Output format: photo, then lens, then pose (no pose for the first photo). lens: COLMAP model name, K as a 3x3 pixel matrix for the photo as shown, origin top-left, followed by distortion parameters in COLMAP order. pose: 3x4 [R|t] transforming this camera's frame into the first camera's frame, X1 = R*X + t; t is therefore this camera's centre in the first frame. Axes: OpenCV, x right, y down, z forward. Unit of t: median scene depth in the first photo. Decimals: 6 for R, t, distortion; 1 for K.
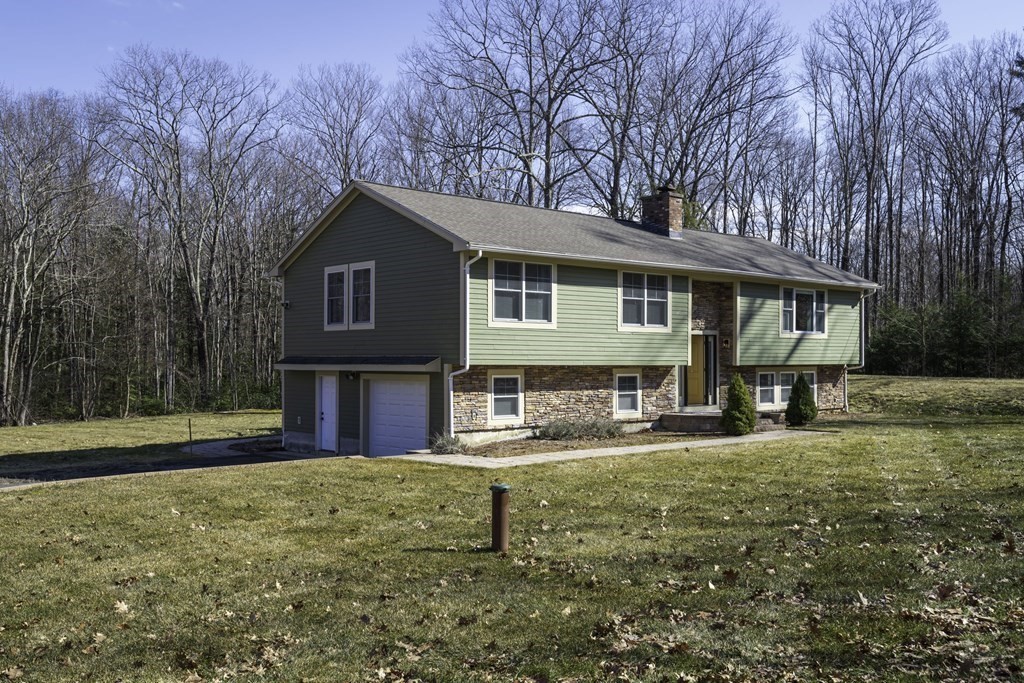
lens RADIAL K [[1017.1, 0, 517.1], [0, 1017.1, 340.0], [0, 0, 1]] dist [-0.006528, 0.000000]
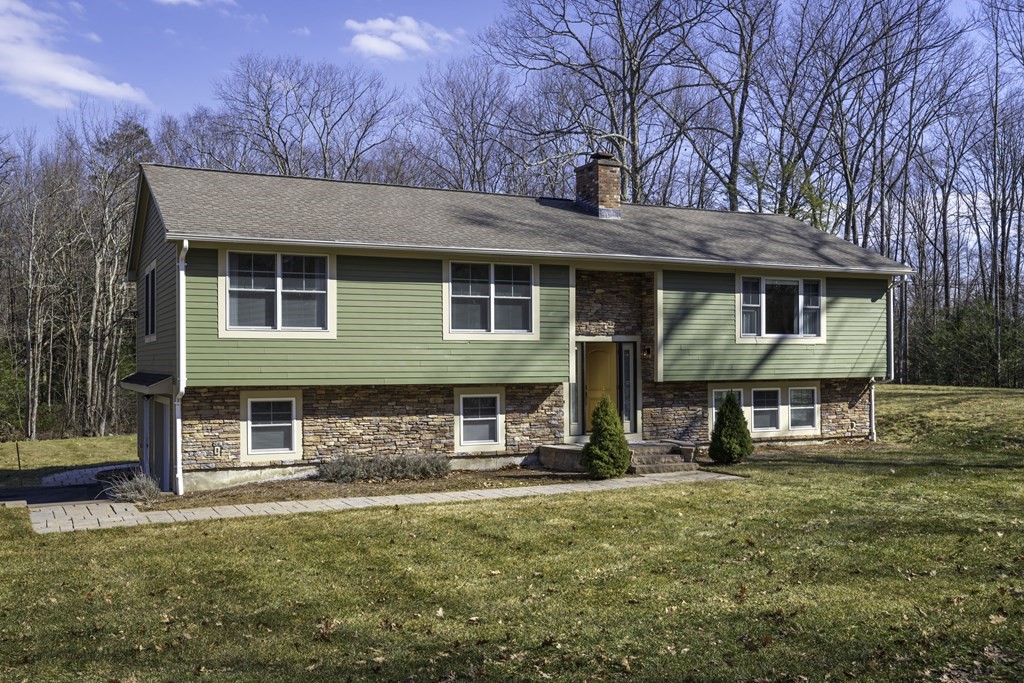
lens RADIAL K [[1017.1, 0, 504.3], [0, 1017.1, 341.7], [0, 0, 1]] dist [-0.006528, 0.000000]
pose [[0.962224, -0.012341, -0.271980, 0.334837], [0.011916, 0.999924, -0.003212, -0.003860], [0.271999, -0.000151, 0.962298, 0.259668]]
